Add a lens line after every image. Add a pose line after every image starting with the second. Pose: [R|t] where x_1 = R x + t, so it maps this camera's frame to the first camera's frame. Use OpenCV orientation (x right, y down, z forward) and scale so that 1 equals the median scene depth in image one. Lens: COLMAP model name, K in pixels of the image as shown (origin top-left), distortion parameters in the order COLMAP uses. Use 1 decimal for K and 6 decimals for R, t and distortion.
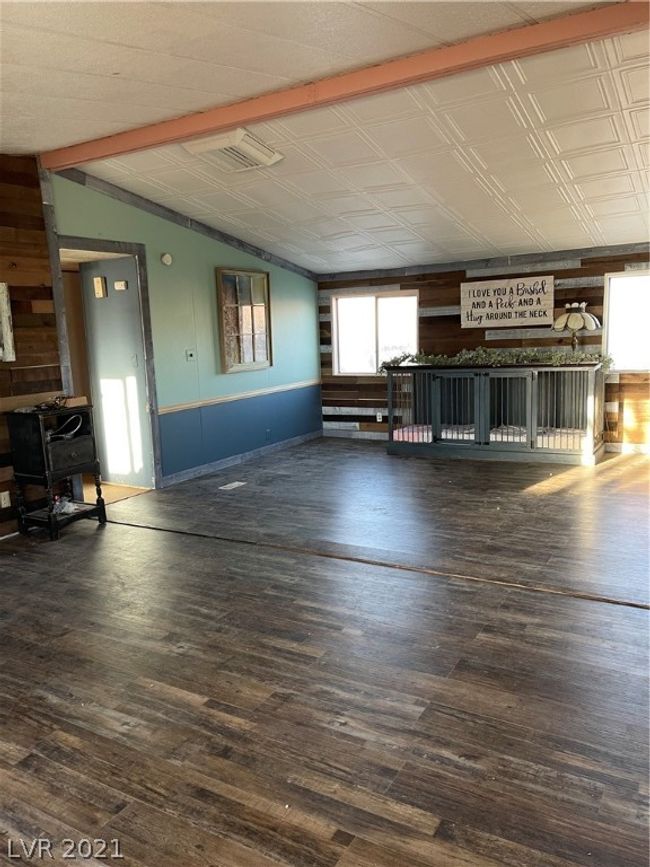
lens RADIAL K [[658.2, 0, 327.9], [0, 658.2, 433.4], [0, 0, 1]] dist [0.087402, -0.116465]
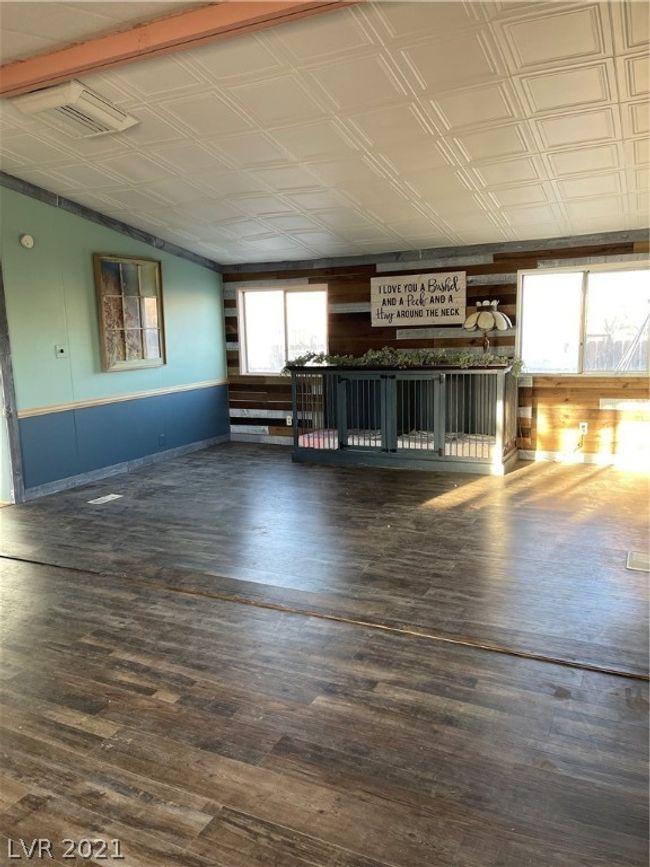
lens RADIAL K [[658.2, 0, 327.9], [0, 658.2, 433.4], [0, 0, 1]] dist [0.087402, -0.116465]
pose [[0.997385, 0.003065, 0.072206, 0.081342], [-0.003189, 0.999994, 0.001607, -0.010372], [-0.072201, -0.001833, 0.997388, 0.084464]]
